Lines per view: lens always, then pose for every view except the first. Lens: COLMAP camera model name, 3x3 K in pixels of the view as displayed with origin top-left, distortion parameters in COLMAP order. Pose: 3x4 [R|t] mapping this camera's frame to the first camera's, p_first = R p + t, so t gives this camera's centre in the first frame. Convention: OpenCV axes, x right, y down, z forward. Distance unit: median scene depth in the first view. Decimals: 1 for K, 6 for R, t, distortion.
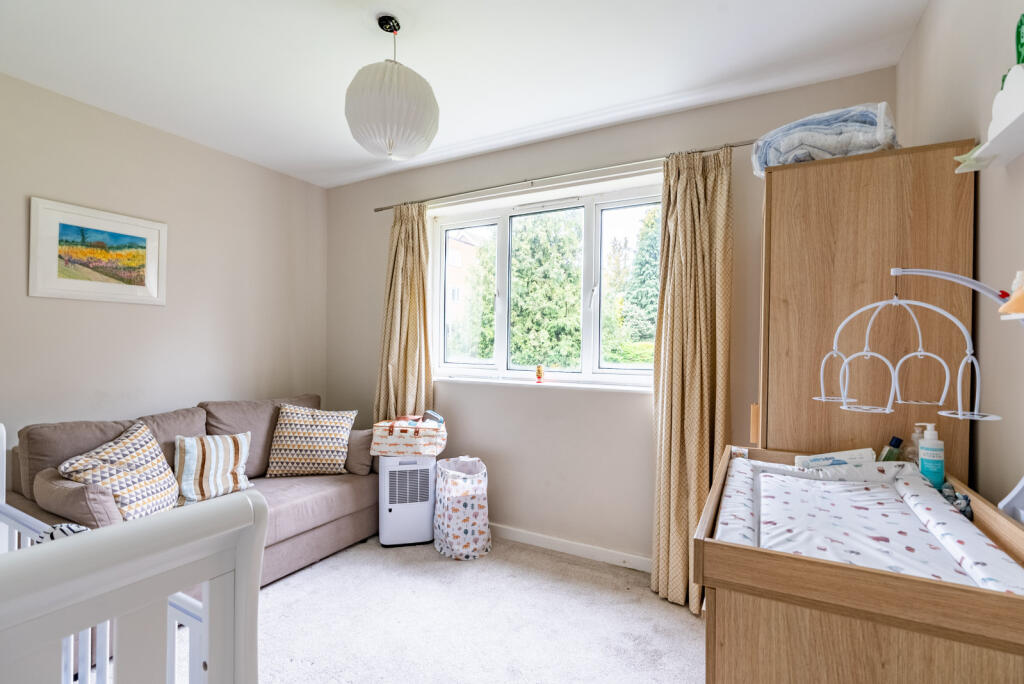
lens RADIAL K [[463.2, 0, 513.8], [0, 463.2, 343.3], [0, 0, 1]] dist [-0.011897, 0.003042]
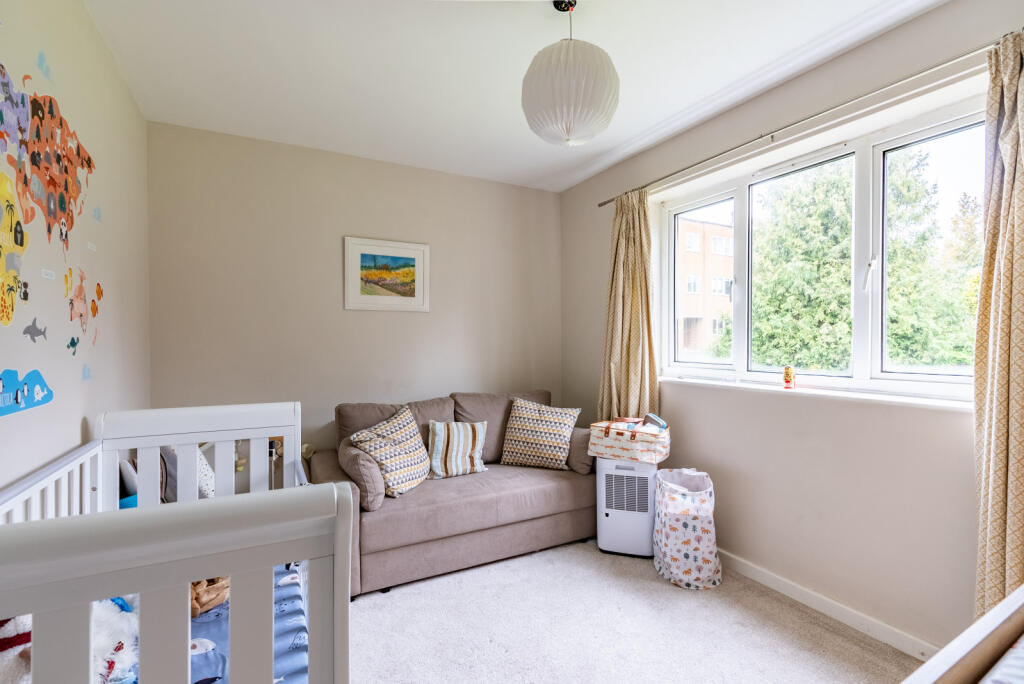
lens RADIAL K [[463.2, 0, 514.7], [0, 463.2, 343.1], [0, 0, 1]] dist [-0.011897, 0.003042]
pose [[0.843440, -0.009260, -0.537143, 0.091797], [0.011204, 0.999937, 0.000355, 0.002399], [0.537106, -0.006318, 0.843491, 0.092279]]
